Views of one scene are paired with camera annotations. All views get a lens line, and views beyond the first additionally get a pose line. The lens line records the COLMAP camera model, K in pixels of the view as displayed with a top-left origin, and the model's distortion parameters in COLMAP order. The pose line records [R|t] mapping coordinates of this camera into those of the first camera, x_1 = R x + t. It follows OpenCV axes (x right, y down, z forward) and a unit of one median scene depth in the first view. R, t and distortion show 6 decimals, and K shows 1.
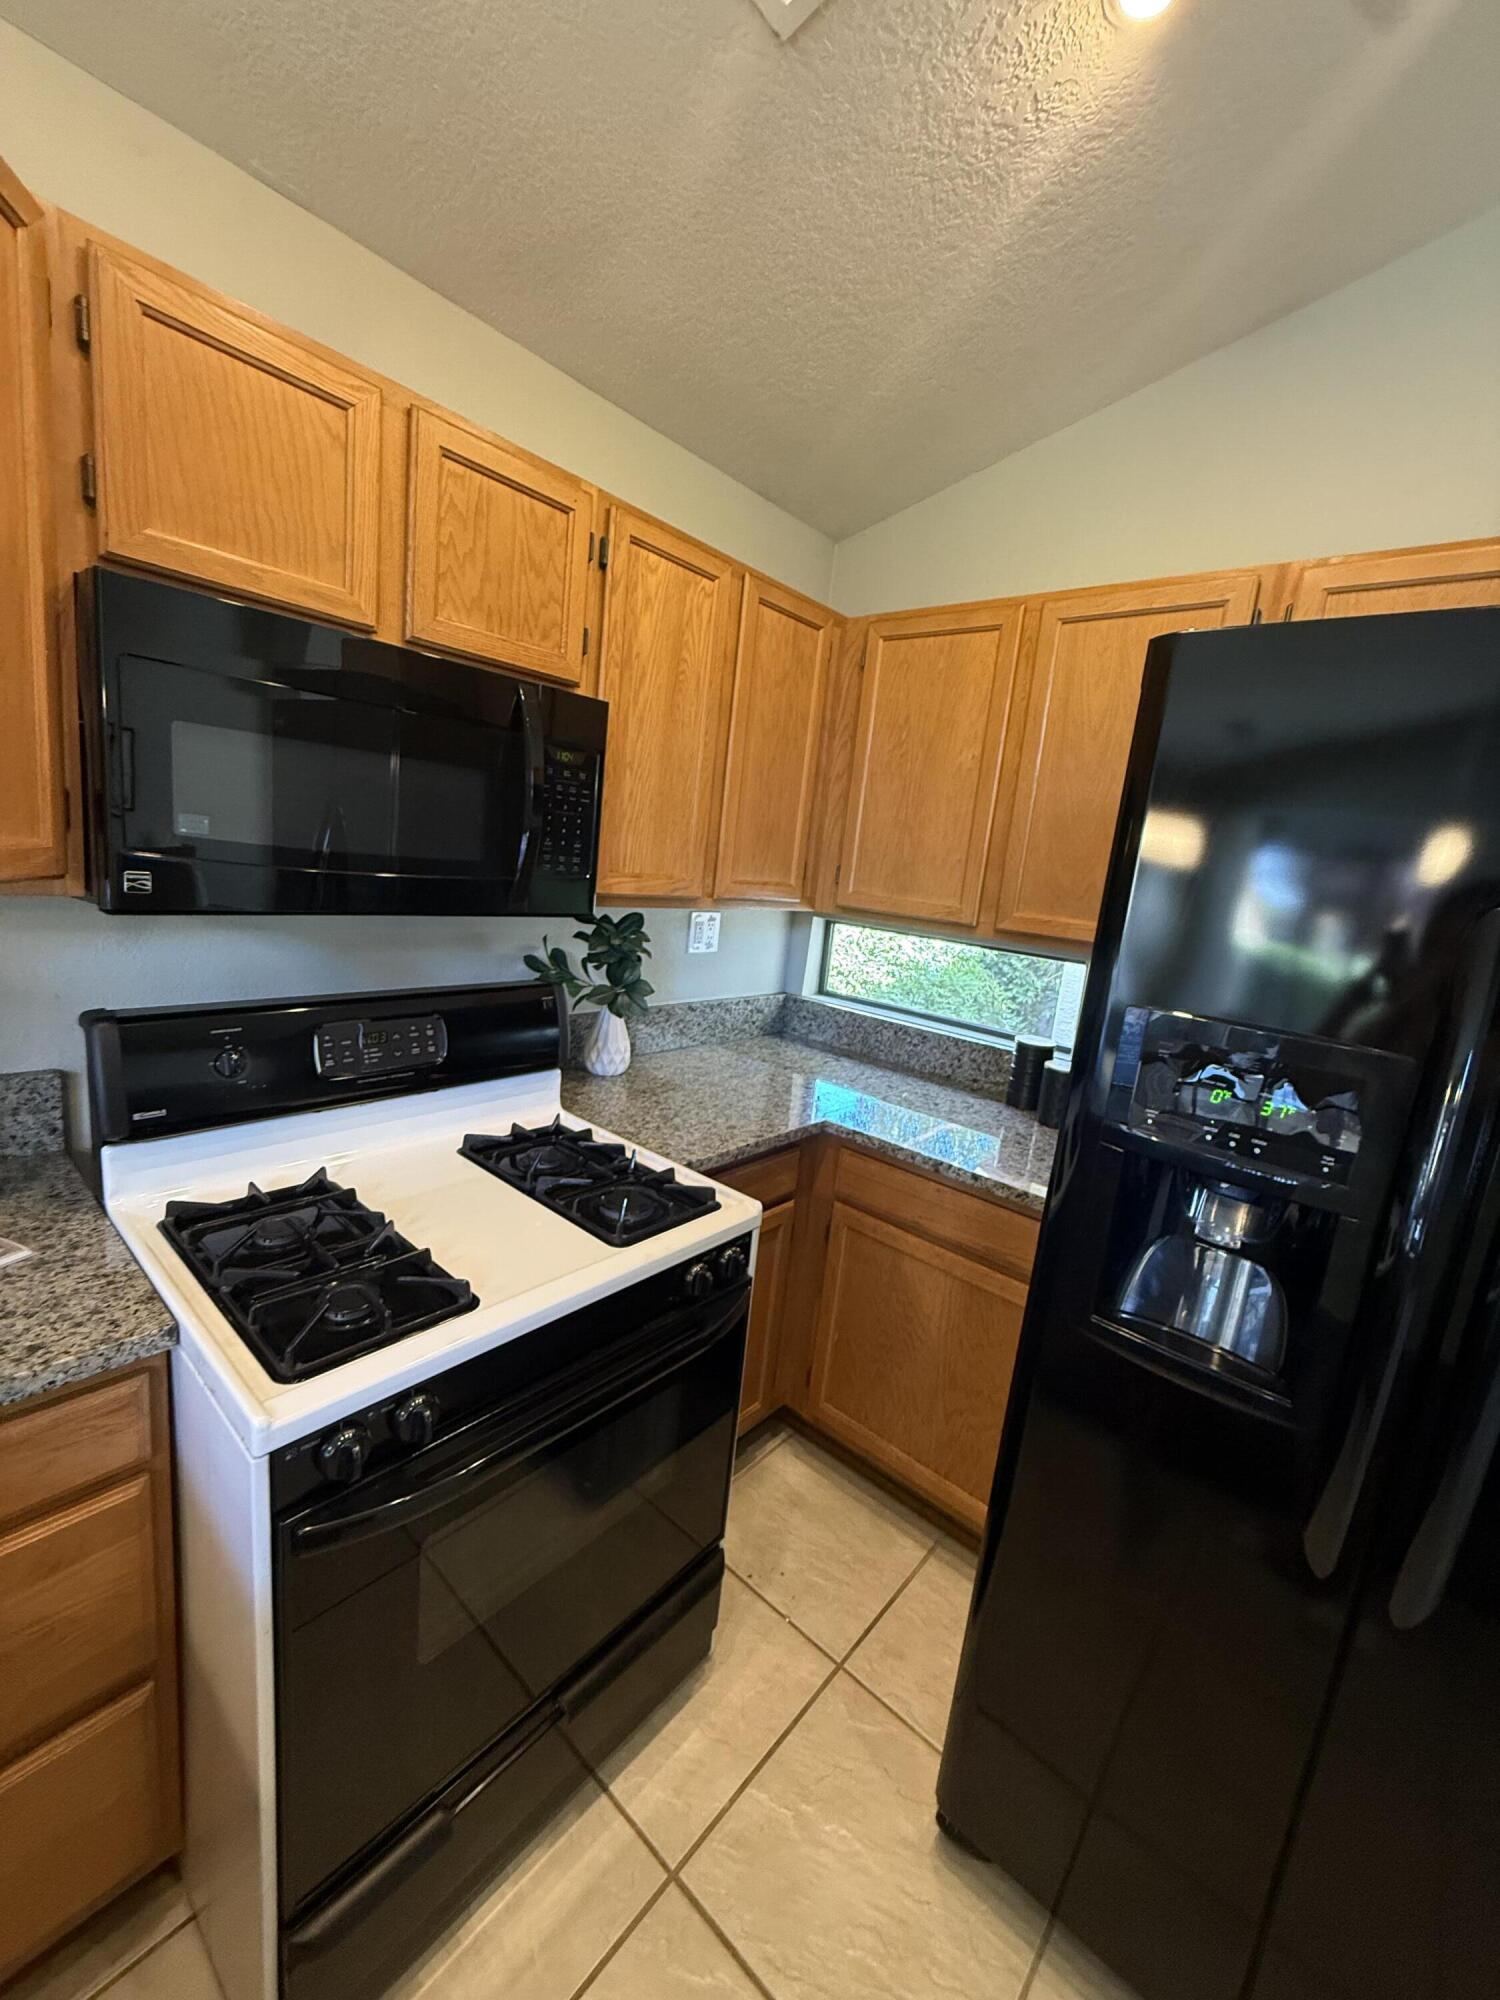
lens RADIAL K [[795.2, 0, 752.8], [0, 795.2, 998.2], [0, 0, 1]] dist [-0.003322, 0.000677]
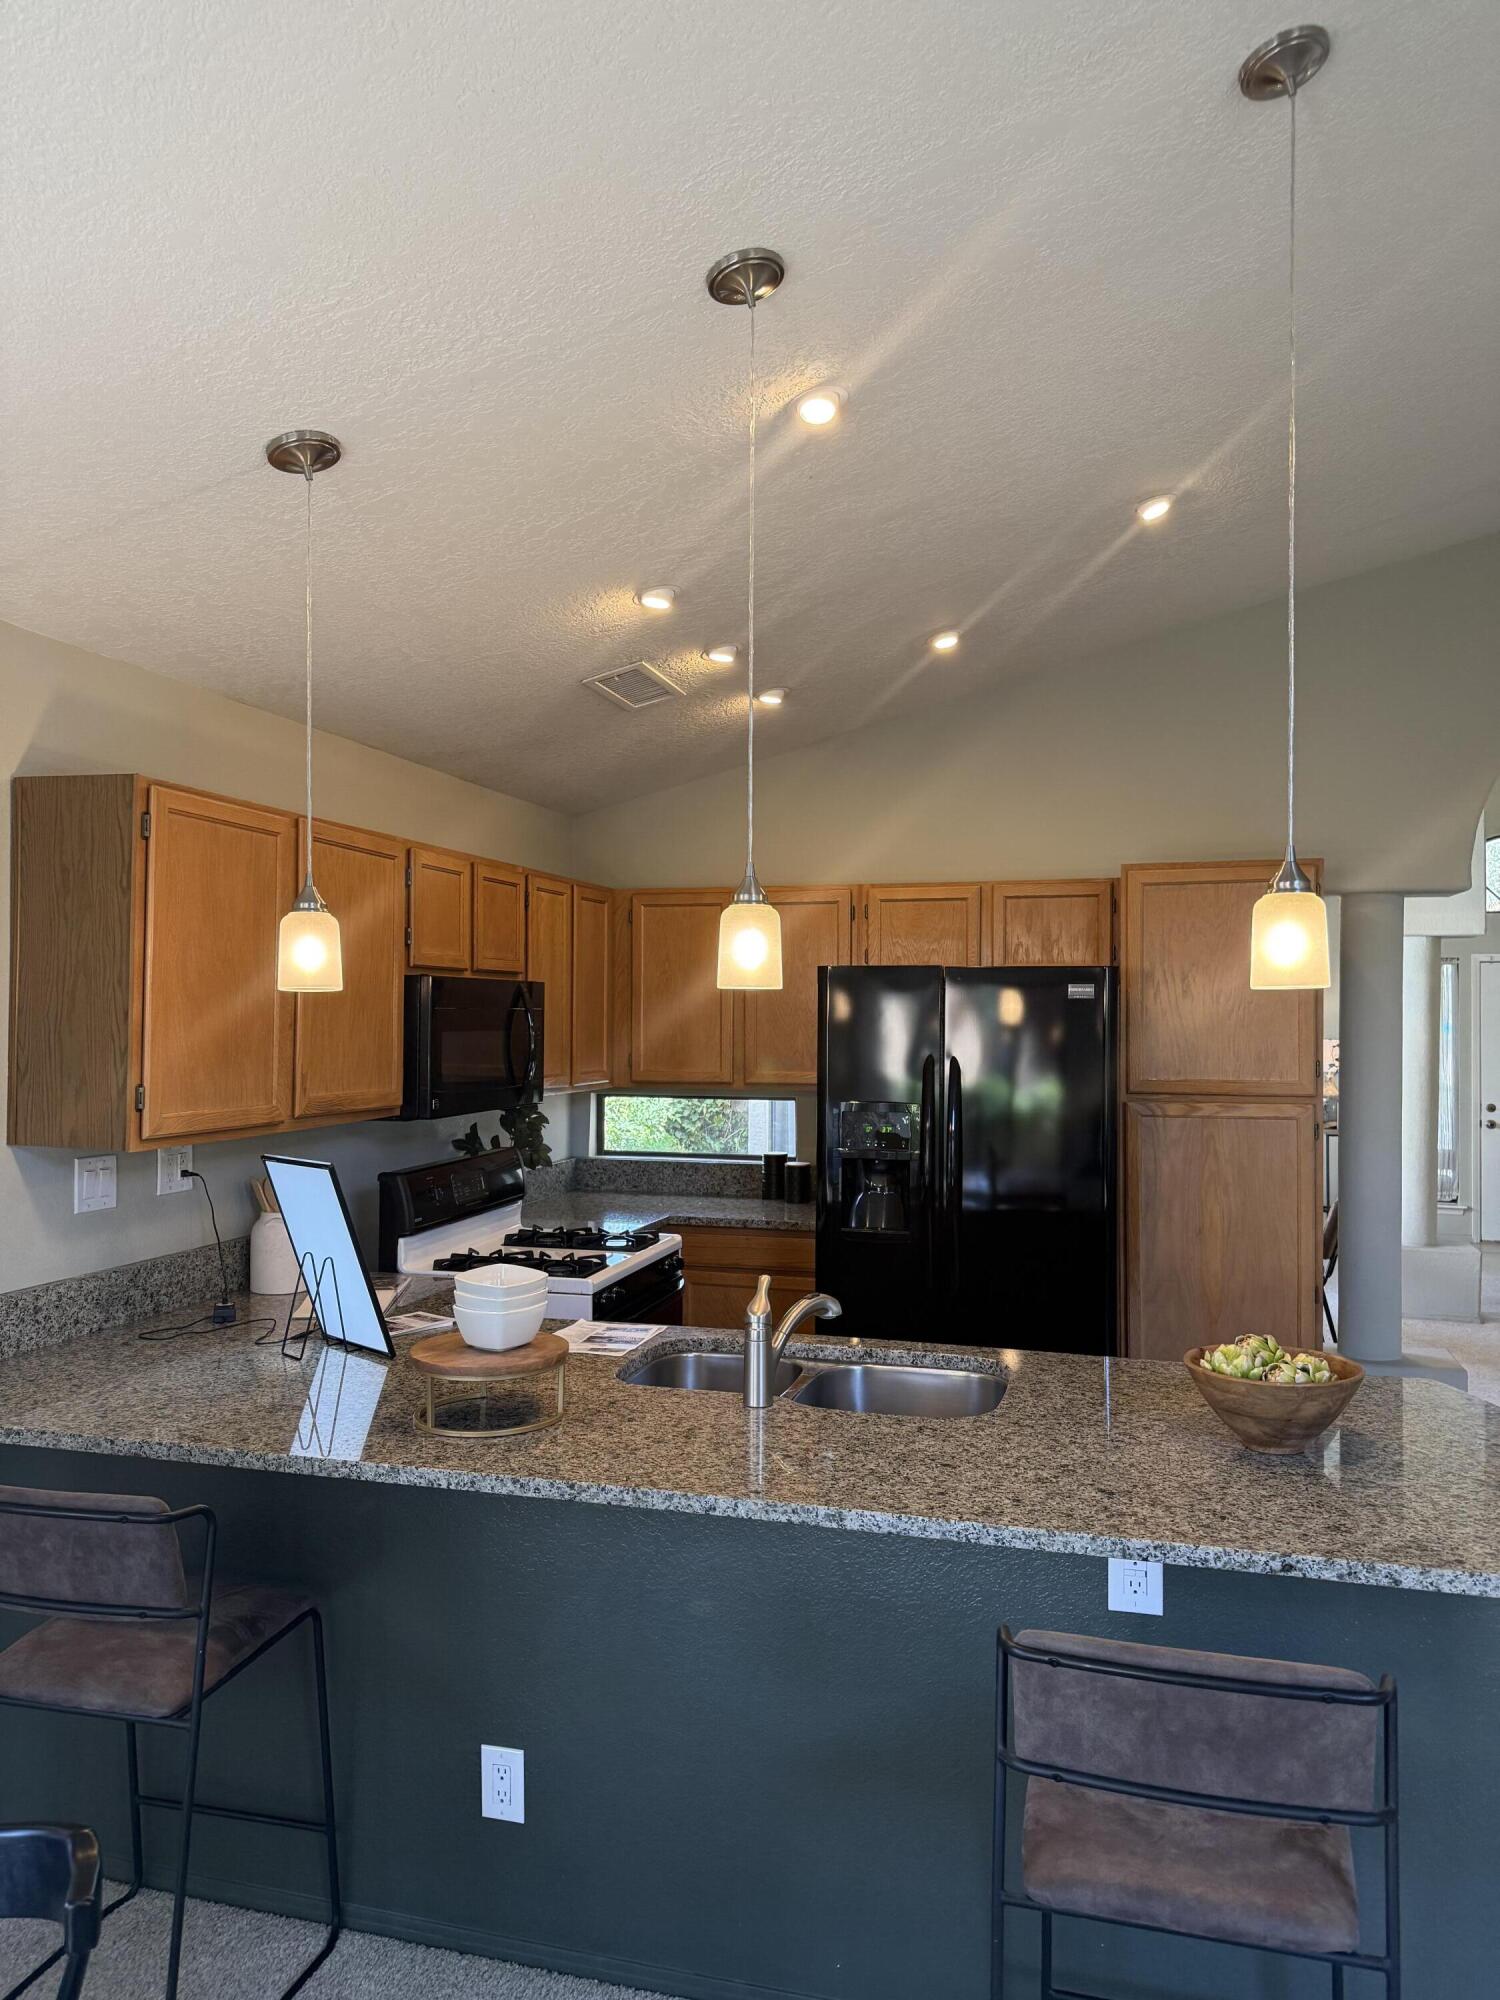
lens RADIAL K [[1405.6, 0, 769.8], [0, 1405.6, 989.3], [0, 0, 1]] dist [0.047243, -0.060752]
pose [[0.899056, -0.091040, 0.428263, -0.977730], [0.164392, 0.976769, -0.137467, 0.145132], [-0.405799, 0.193994, 0.893137, -1.836796]]
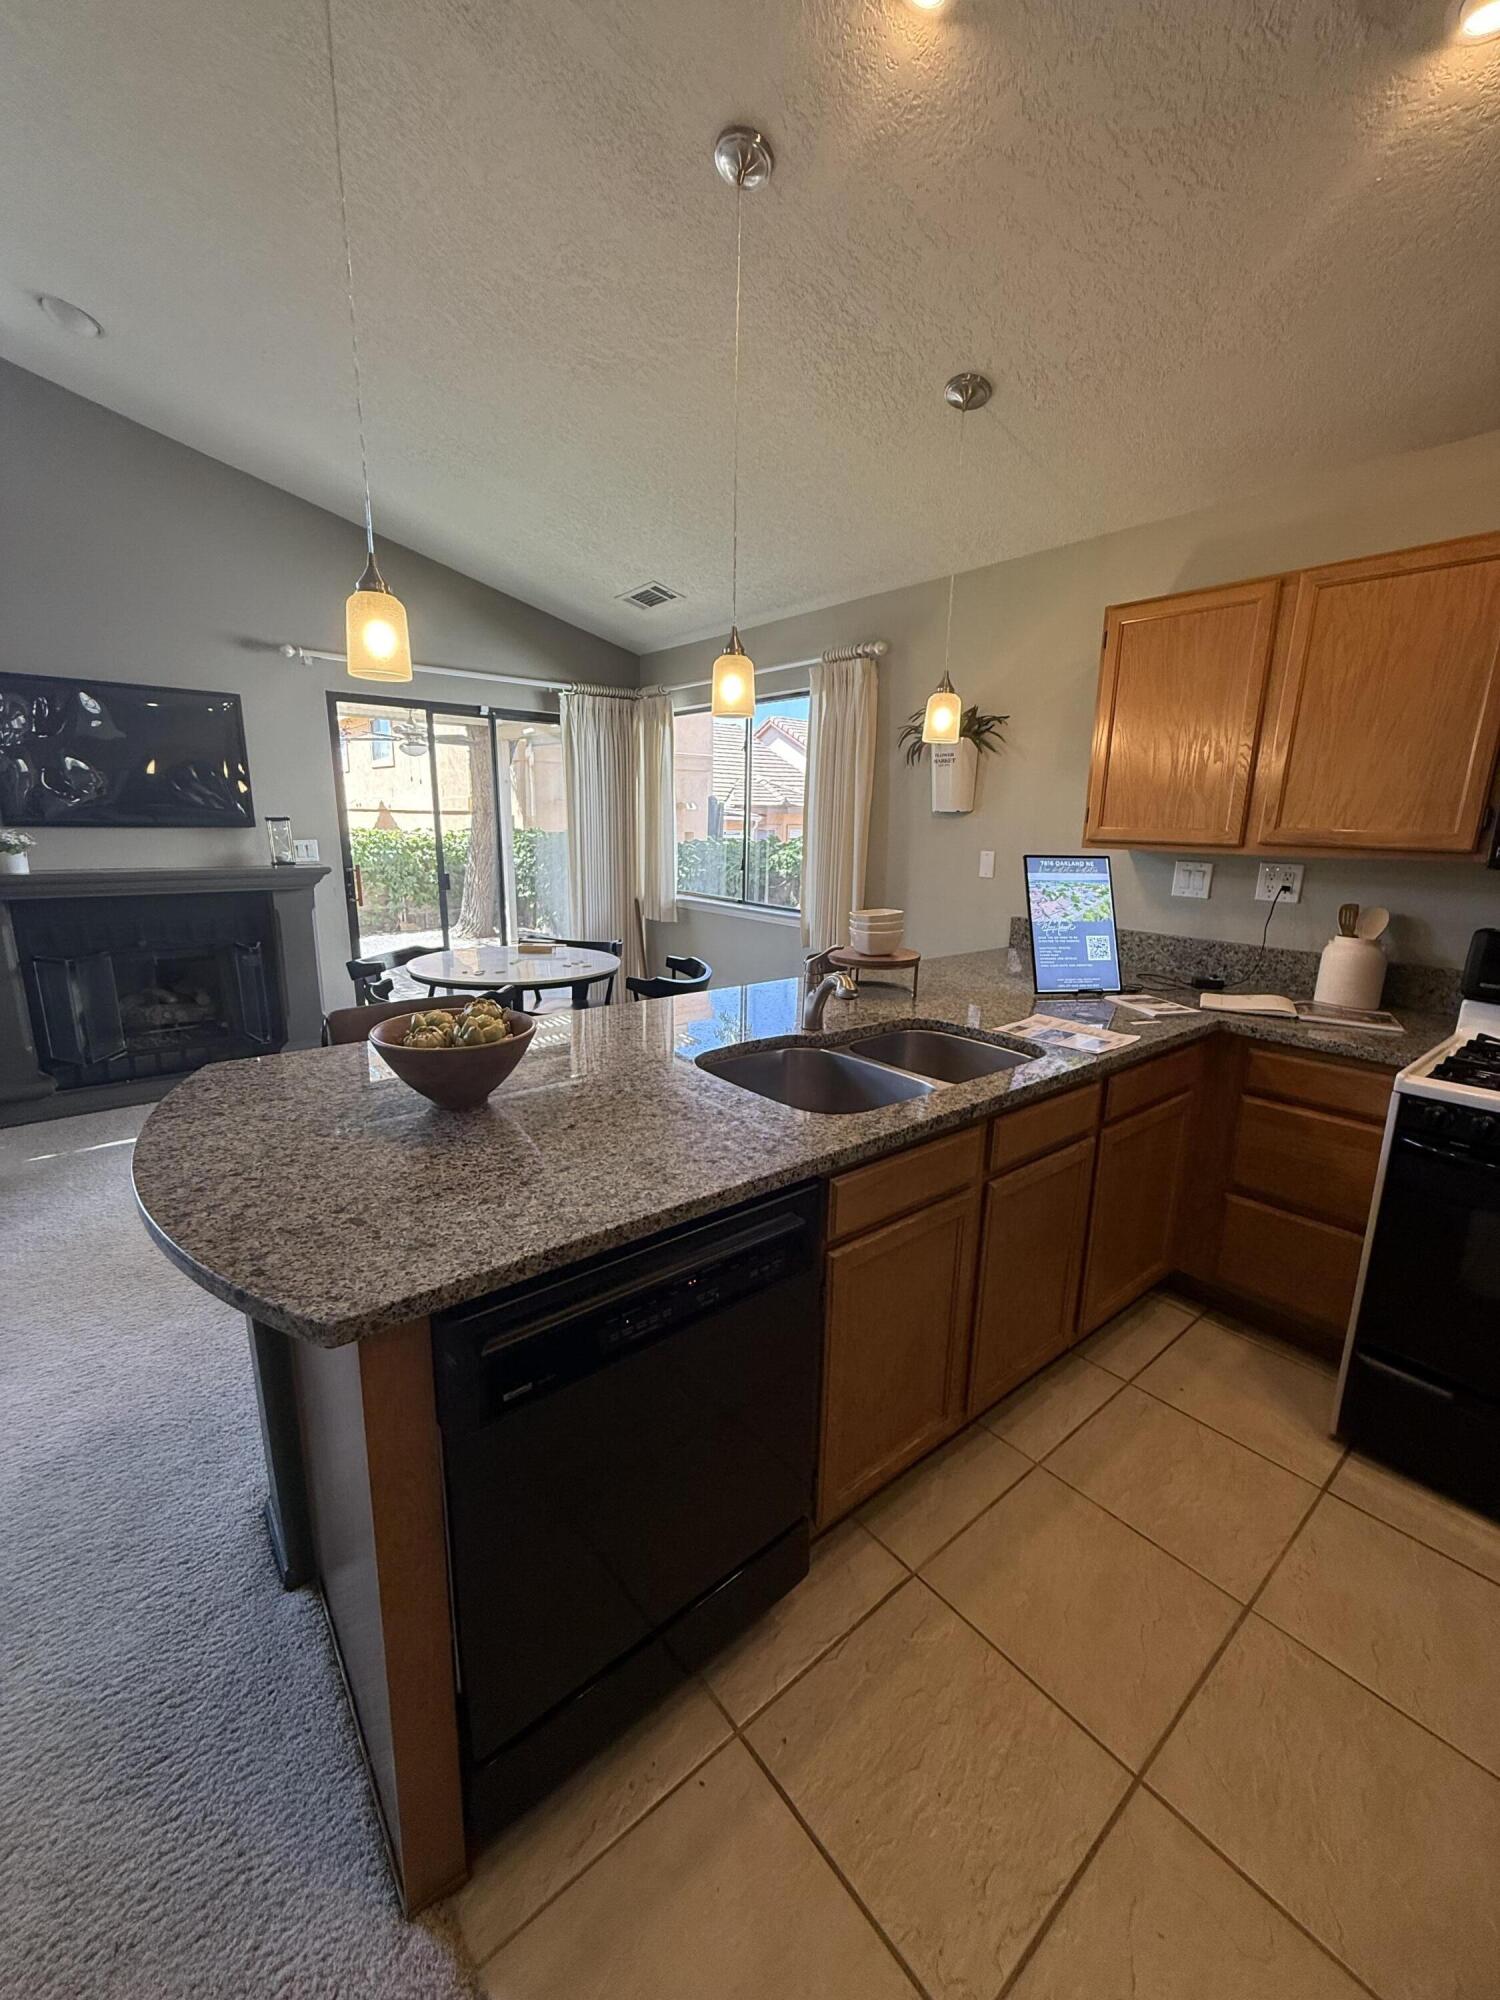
lens RADIAL K [[795.2, 0, 748.7], [0, 795.2, 997.3], [0, 0, 1]] dist [-0.003322, 0.000677]
pose [[-0.173775, 0.111547, -0.978447, 0.878739], [-0.210798, 0.966322, 0.147603, 0.177126], [0.961960, 0.231904, -0.144409, -0.235681]]
